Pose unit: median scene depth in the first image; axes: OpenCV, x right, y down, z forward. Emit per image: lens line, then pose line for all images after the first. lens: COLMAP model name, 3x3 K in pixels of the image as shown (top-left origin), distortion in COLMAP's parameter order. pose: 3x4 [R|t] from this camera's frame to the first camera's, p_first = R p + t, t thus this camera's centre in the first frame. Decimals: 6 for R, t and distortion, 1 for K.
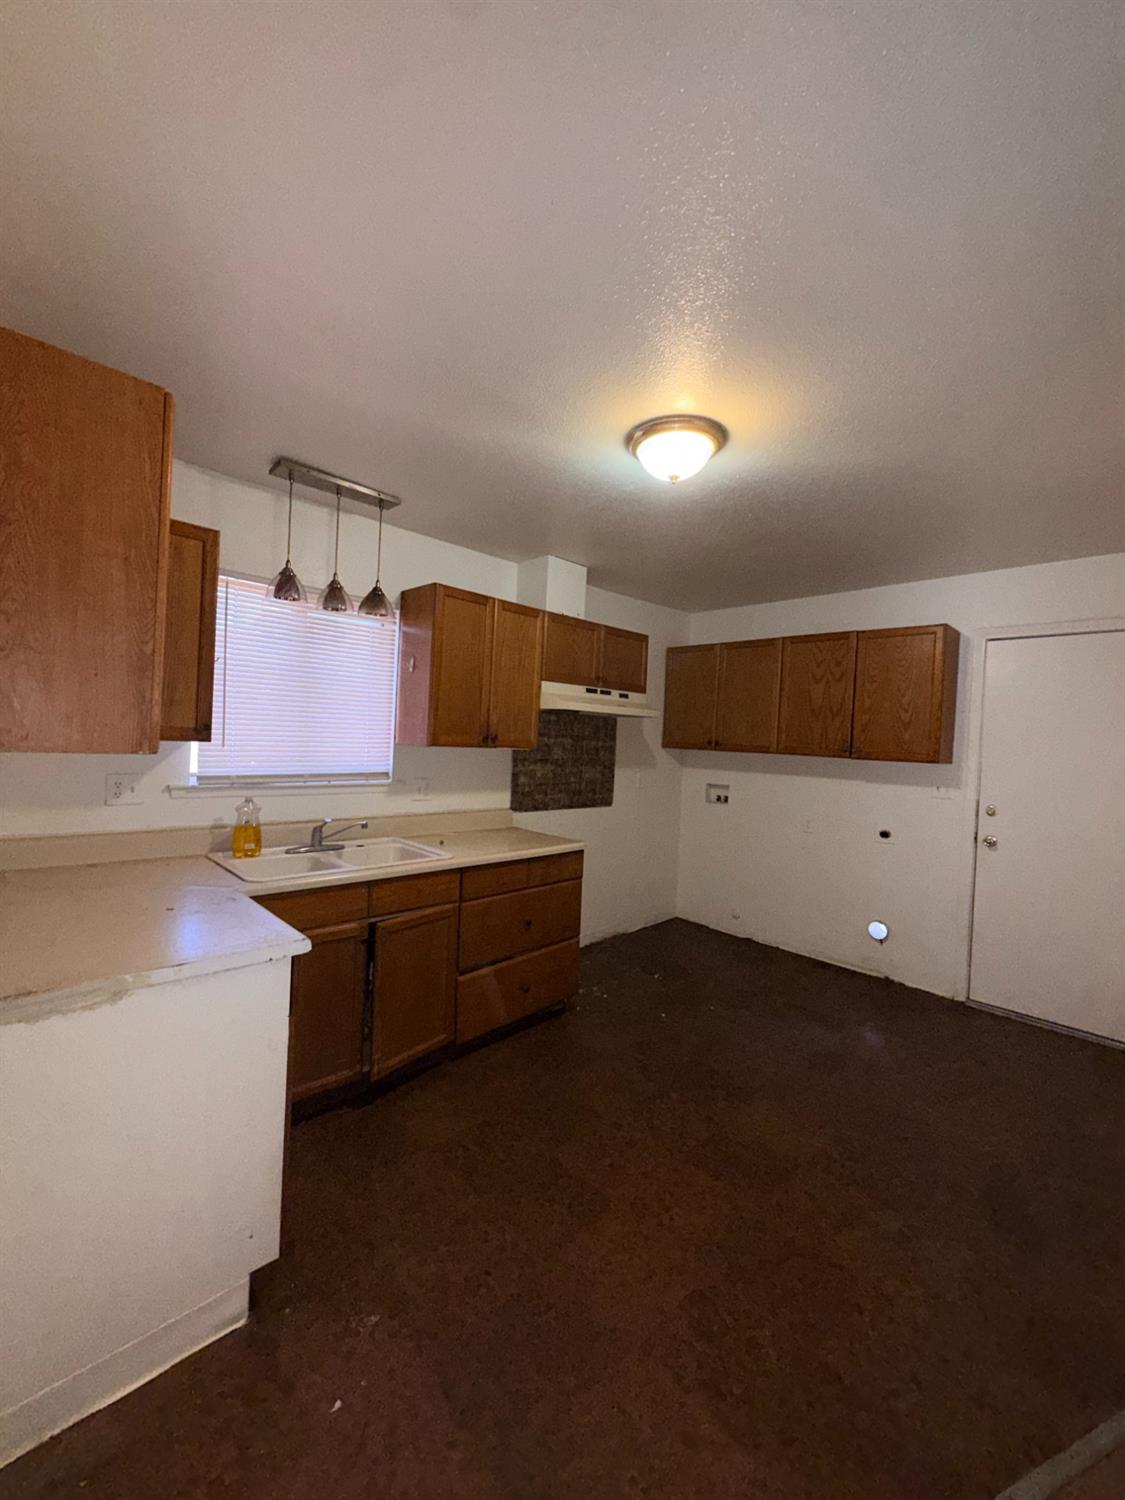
lens RADIAL K [[602.7, 0, 561.0], [0, 602.7, 750.2], [0, 0, 1]] dist [-0.000380, -0.000175]
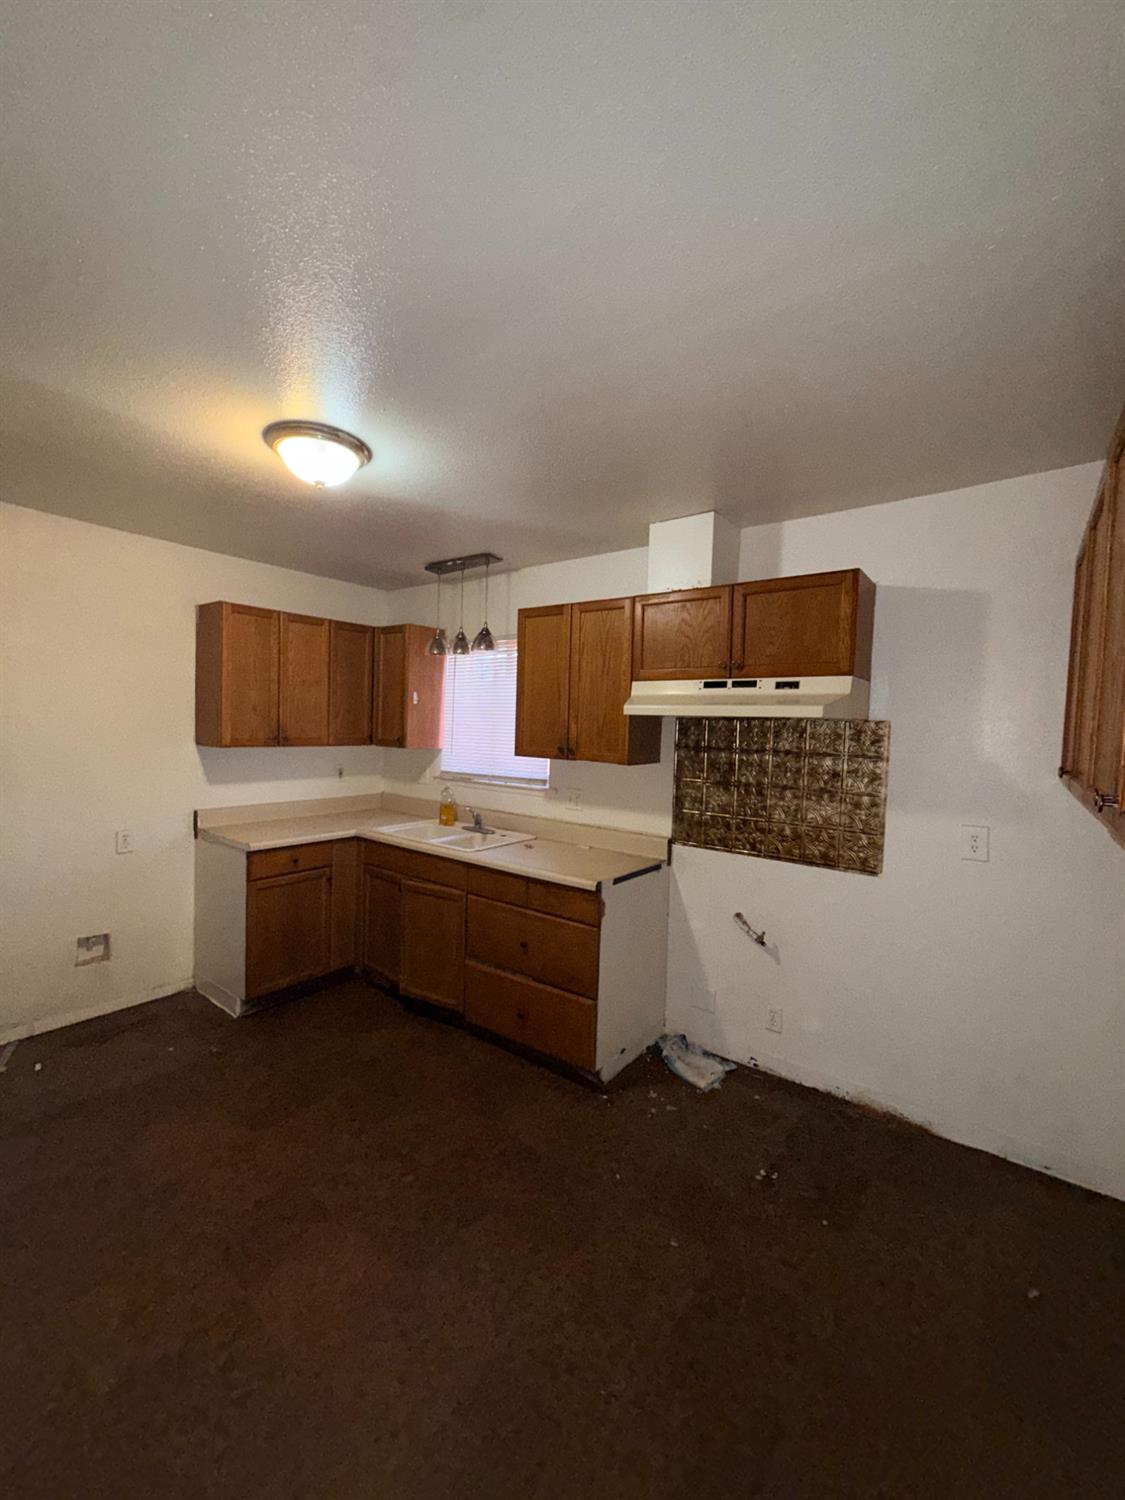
lens RADIAL K [[602.7, 0, 561.2], [0, 602.7, 747.6], [0, 0, 1]] dist [-0.000380, -0.000175]
pose [[0.138540, -0.002215, -0.990354, 0.753750], [-0.042326, 0.999071, -0.008155, -0.014300], [0.989452, 0.043048, 0.138318, 0.776815]]
